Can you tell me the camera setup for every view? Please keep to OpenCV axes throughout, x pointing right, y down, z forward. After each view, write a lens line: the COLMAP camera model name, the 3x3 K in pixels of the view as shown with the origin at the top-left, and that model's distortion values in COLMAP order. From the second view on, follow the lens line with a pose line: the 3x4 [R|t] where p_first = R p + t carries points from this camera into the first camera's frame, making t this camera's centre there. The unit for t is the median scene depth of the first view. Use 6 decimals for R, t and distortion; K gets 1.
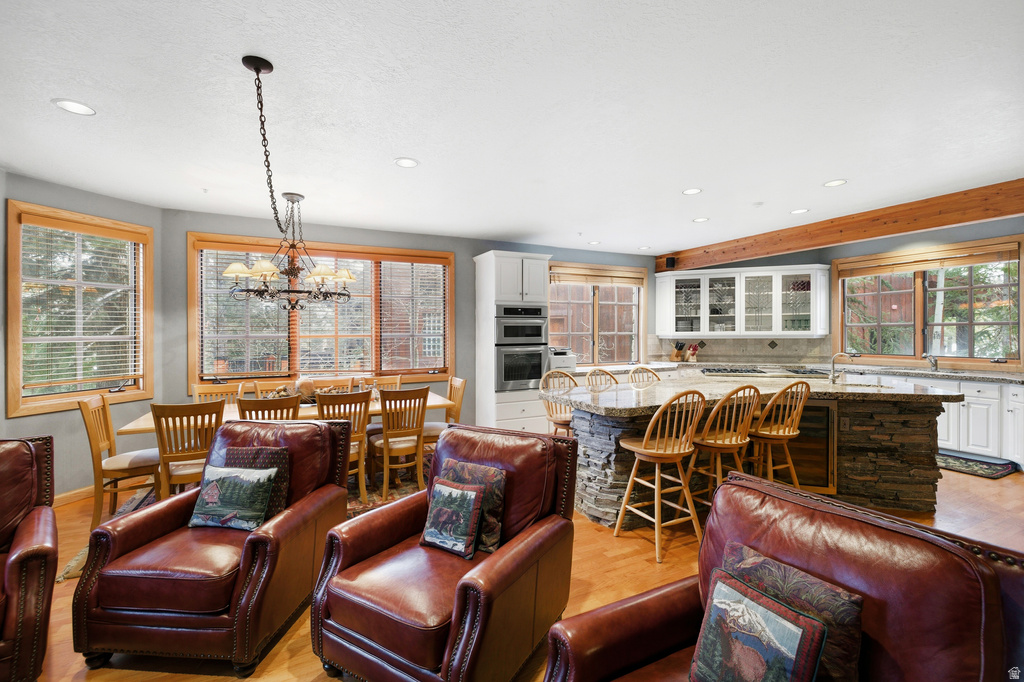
lens RADIAL K [[447.0, 0, 518.2], [0, 447.0, 343.7], [0, 0, 1]] dist [0.007229, -0.002239]
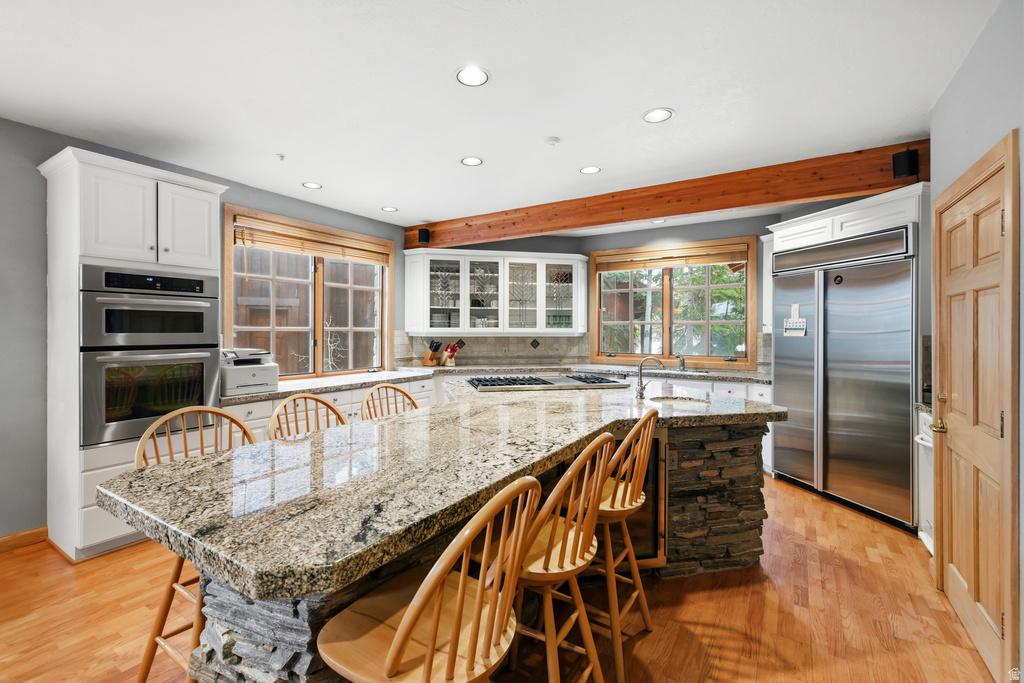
lens RADIAL K [[447.0, 0, 488.5], [0, 447.0, 334.5], [0, 0, 1]] dist [0.007229, -0.002239]
pose [[0.881523, 0.004982, 0.472116, 0.087938], [0.002100, 0.999893, -0.014472, -0.003803], [-0.472137, 0.013749, 0.881418, 0.311880]]
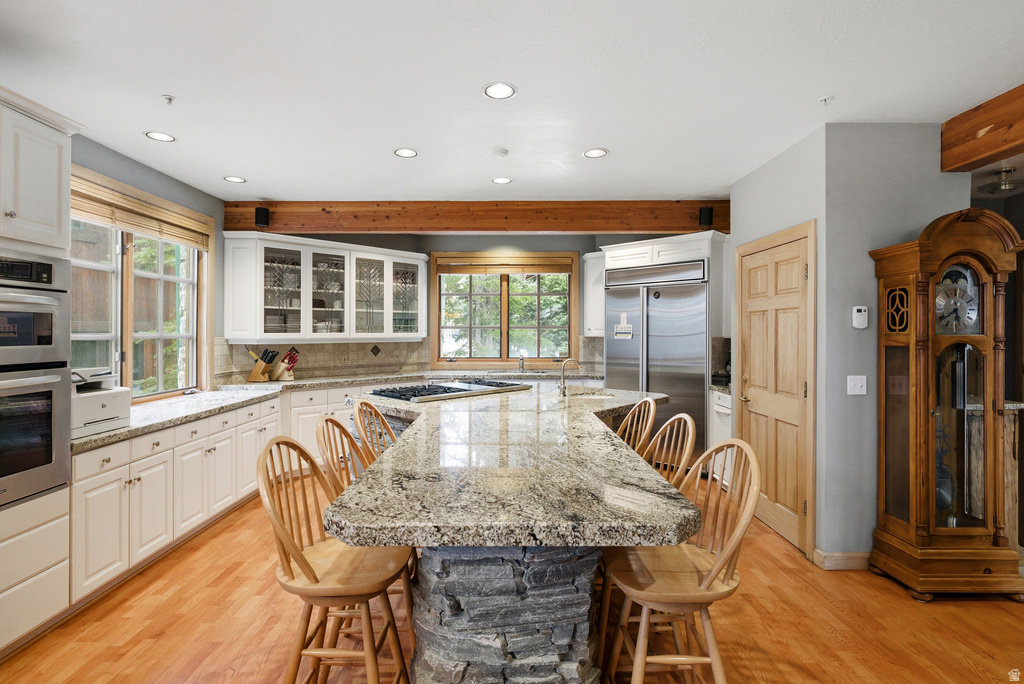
lens RADIAL K [[516.1, 0, 512.2], [0, 516.1, 337.6], [0, 0, 1]] dist [0.003387, 0.002045]
pose [[0.464597, -0.002294, 0.885520, -0.125813], [0.020434, 0.999758, -0.008131, -0.008804], [-0.885287, 0.021872, 0.464531, 0.426571]]
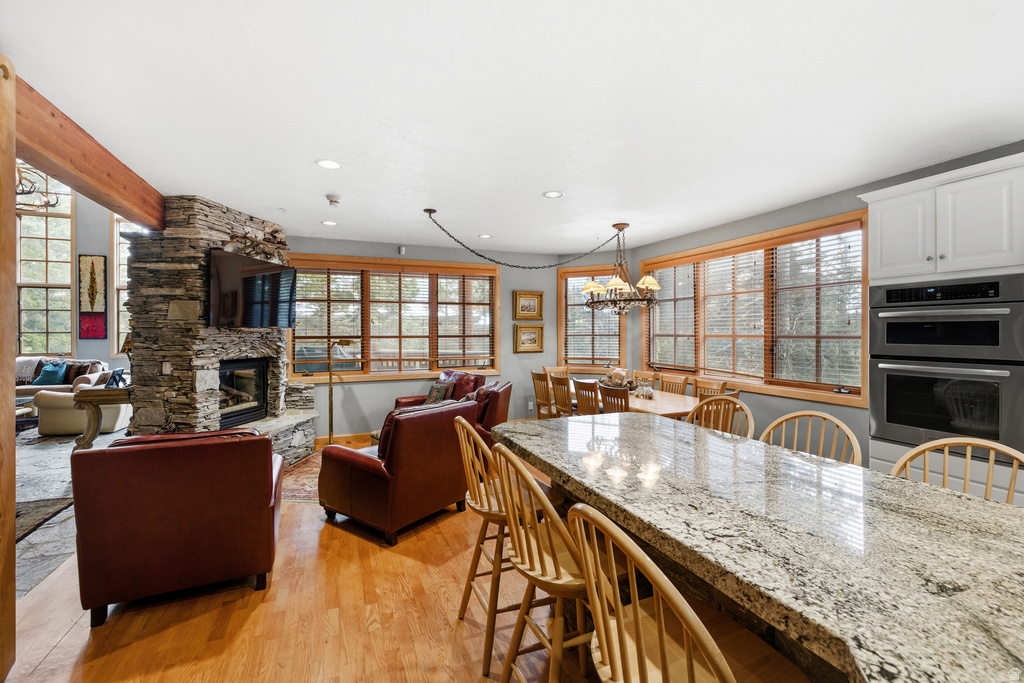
lens RADIAL K [[447.0, 0, 513.1], [0, 447.0, 333.3], [0, 0, 1]] dist [0.007229, -0.002239]
pose [[-0.096401, 0.012664, -0.995262, 0.472491], [-0.011796, 0.999834, 0.013865, -0.024513], [0.995273, 0.013077, -0.096236, 0.496648]]
